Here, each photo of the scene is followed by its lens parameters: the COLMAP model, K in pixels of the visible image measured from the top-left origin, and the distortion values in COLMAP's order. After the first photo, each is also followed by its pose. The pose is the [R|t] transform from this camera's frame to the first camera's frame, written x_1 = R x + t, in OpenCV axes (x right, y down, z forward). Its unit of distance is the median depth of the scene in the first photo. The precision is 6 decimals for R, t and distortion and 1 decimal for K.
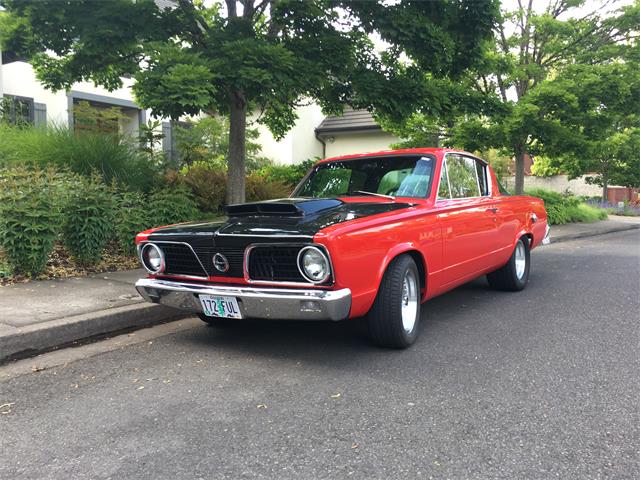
lens RADIAL K [[541.0, 0, 320.0], [0, 541.0, 240.0], [0, 0, 1]] dist [0.082126, -0.106530]
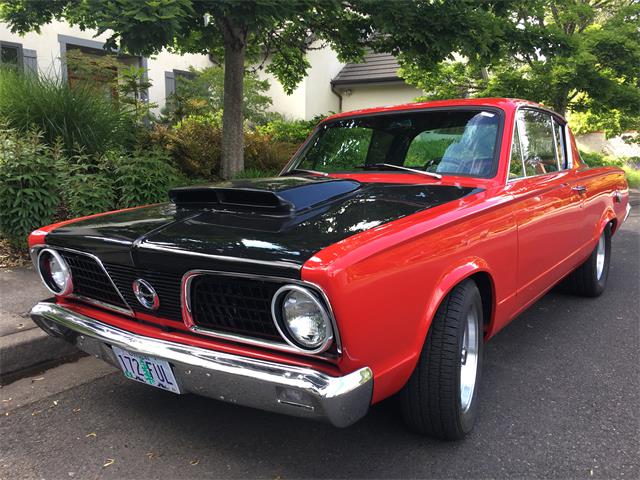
lens RADIAL K [[541.0, 0, 320.0], [0, 541.0, 240.0], [0, 0, 1]] dist [0.082126, -0.106530]
pose [[0.999487, 0.014221, -0.028685, 0.008205], [-0.011904, 0.996773, 0.079388, -0.029675], [0.029721, -0.079006, 0.996431, 0.201474]]
